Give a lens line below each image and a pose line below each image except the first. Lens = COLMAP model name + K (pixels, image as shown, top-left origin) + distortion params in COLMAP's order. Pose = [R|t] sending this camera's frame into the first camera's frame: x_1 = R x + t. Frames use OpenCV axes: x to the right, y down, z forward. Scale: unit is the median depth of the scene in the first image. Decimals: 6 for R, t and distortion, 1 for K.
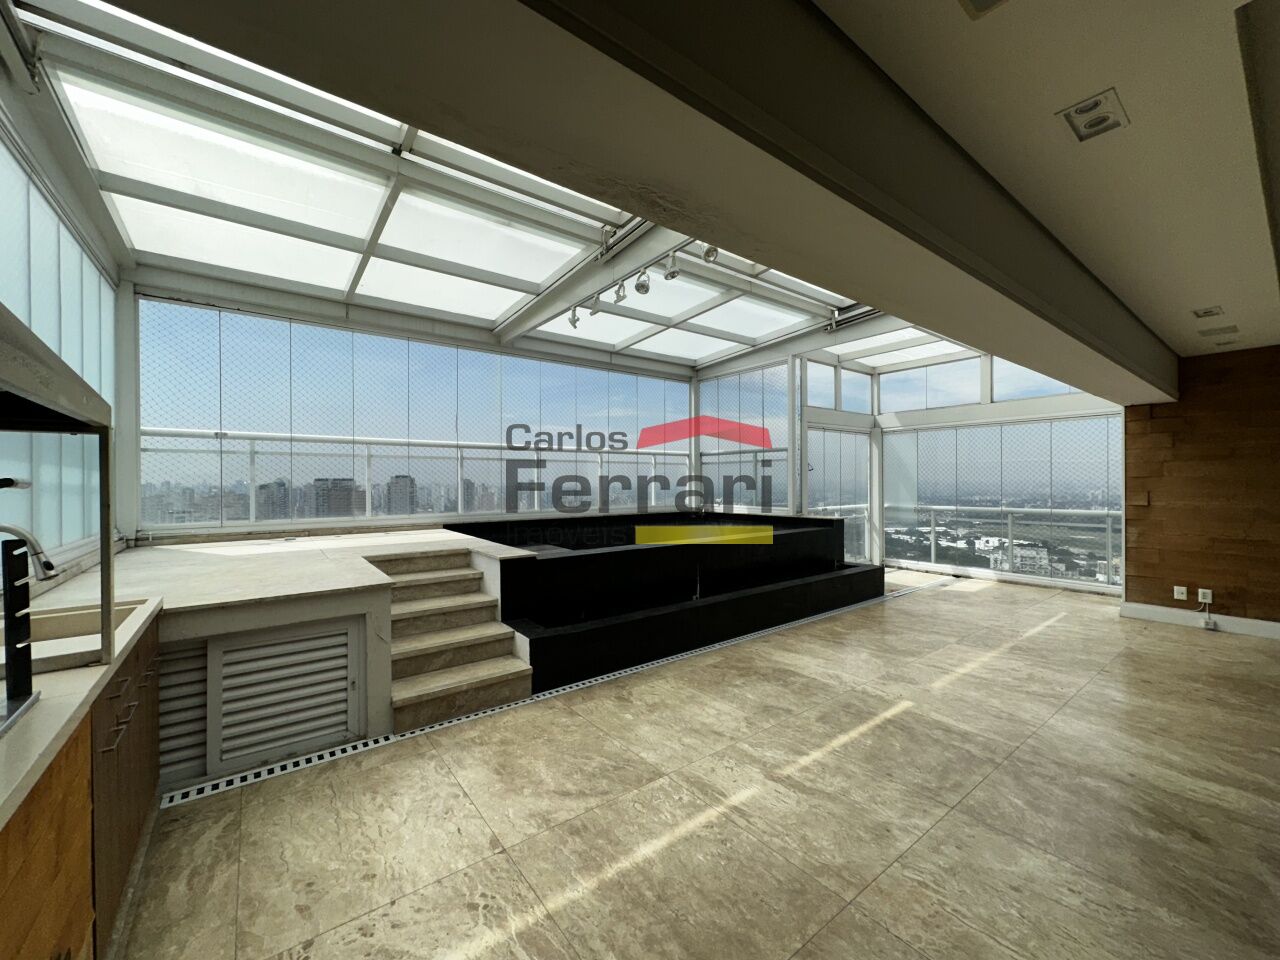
lens RADIAL K [[507.0, 0, 640.0], [0, 507.0, 480.0], [0, 0, 1]] dist [0.000857, 0.000851]
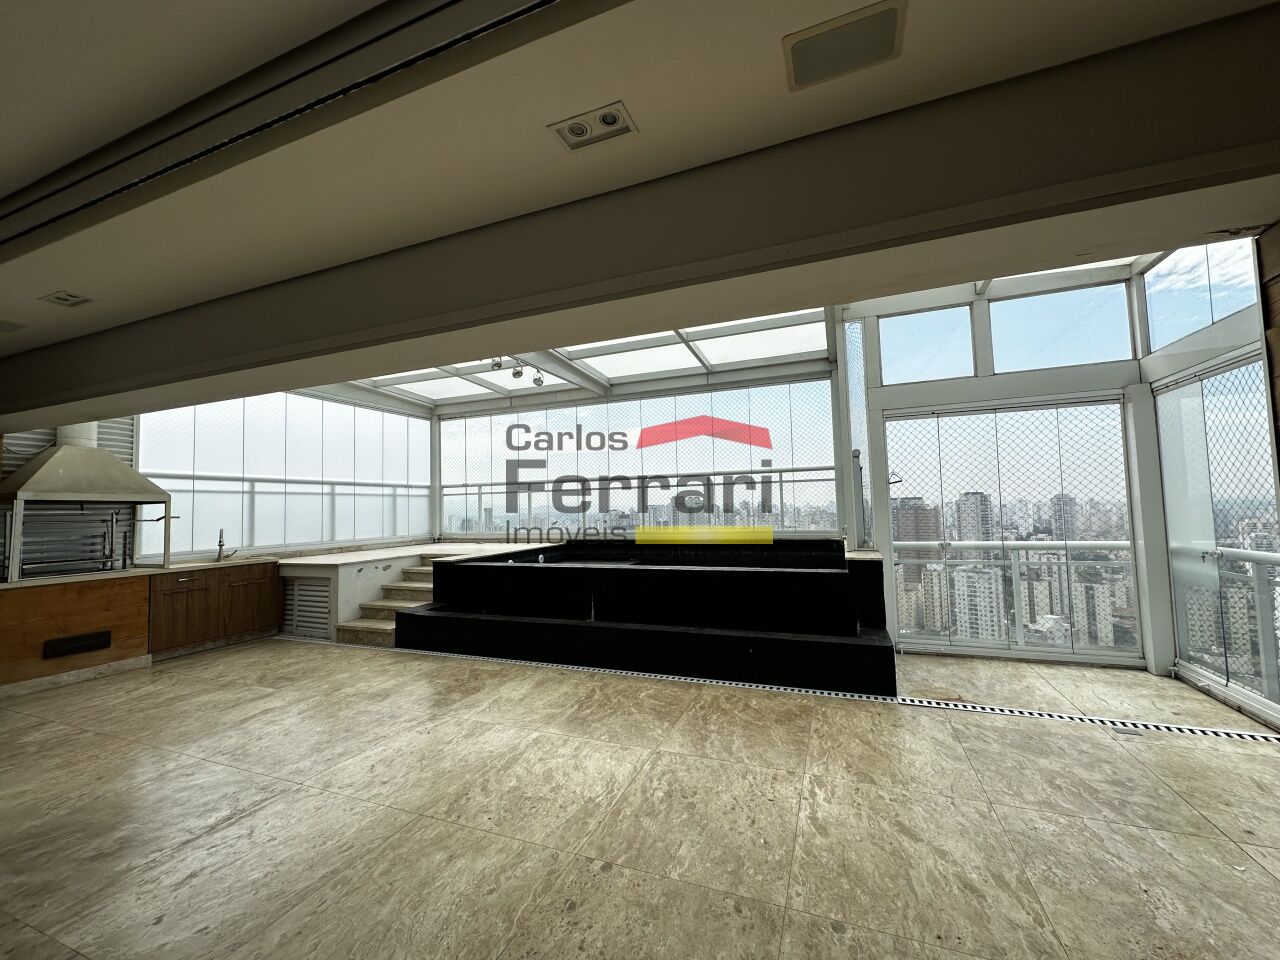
lens RADIAL K [[507.0, 0, 640.0], [0, 507.0, 480.0], [0, 0, 1]] dist [0.000857, 0.000851]
pose [[0.517928, -0.056465, -0.853558, 1.405345], [0.025562, 0.998395, -0.050536, 0.004321], [0.855042, 0.004356, 0.518541, 0.754217]]
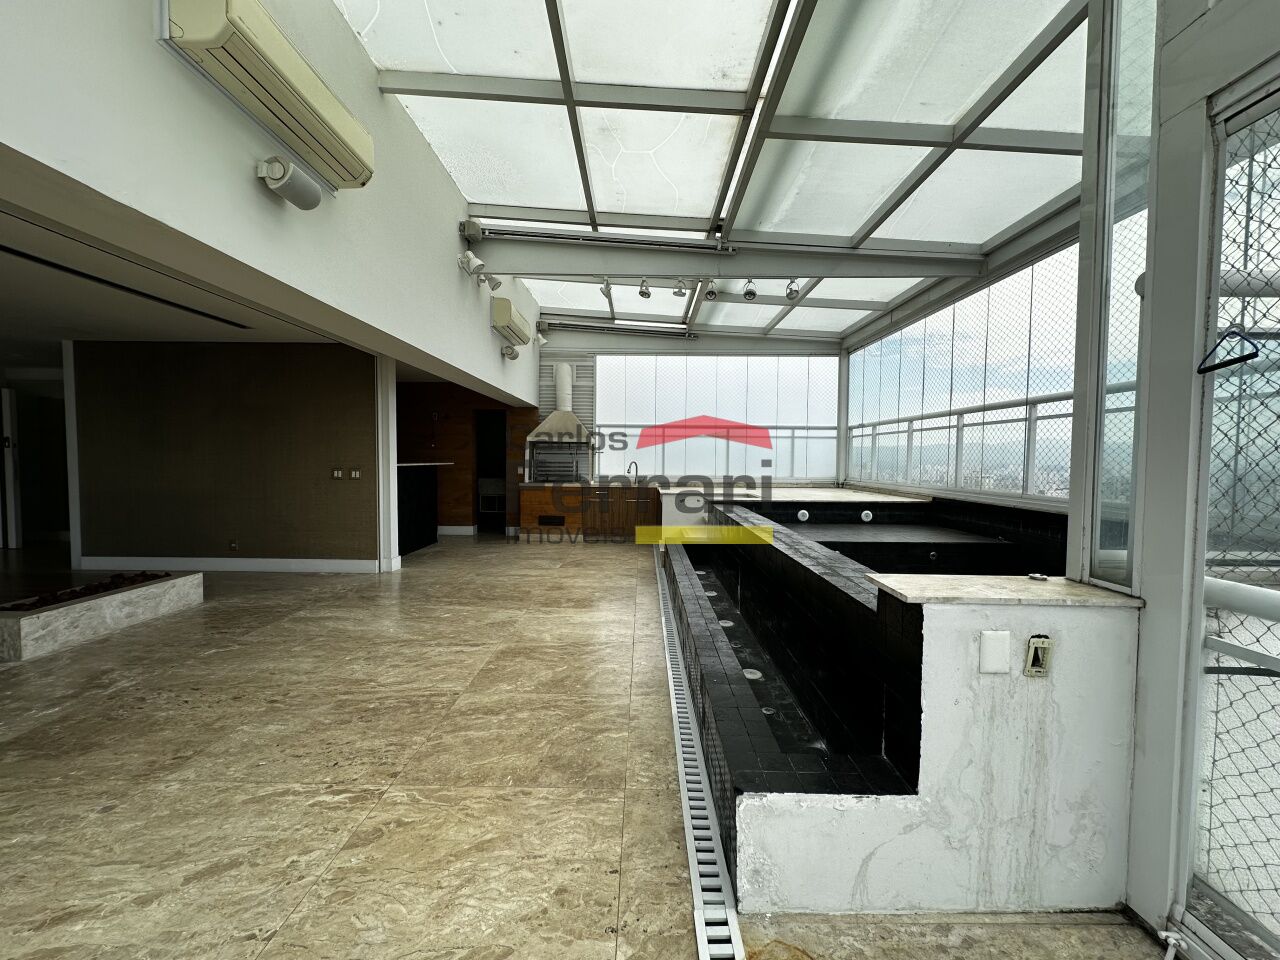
lens RADIAL K [[507.0, 0, 640.0], [0, 507.0, 480.0], [0, 0, 1]] dist [0.000857, 0.000851]
pose [[-0.611294, 0.032339, -0.790742, 1.159962], [-0.003879, 0.999030, 0.043857, 0.025415], [0.791394, 0.029877, -0.610576, 1.851599]]
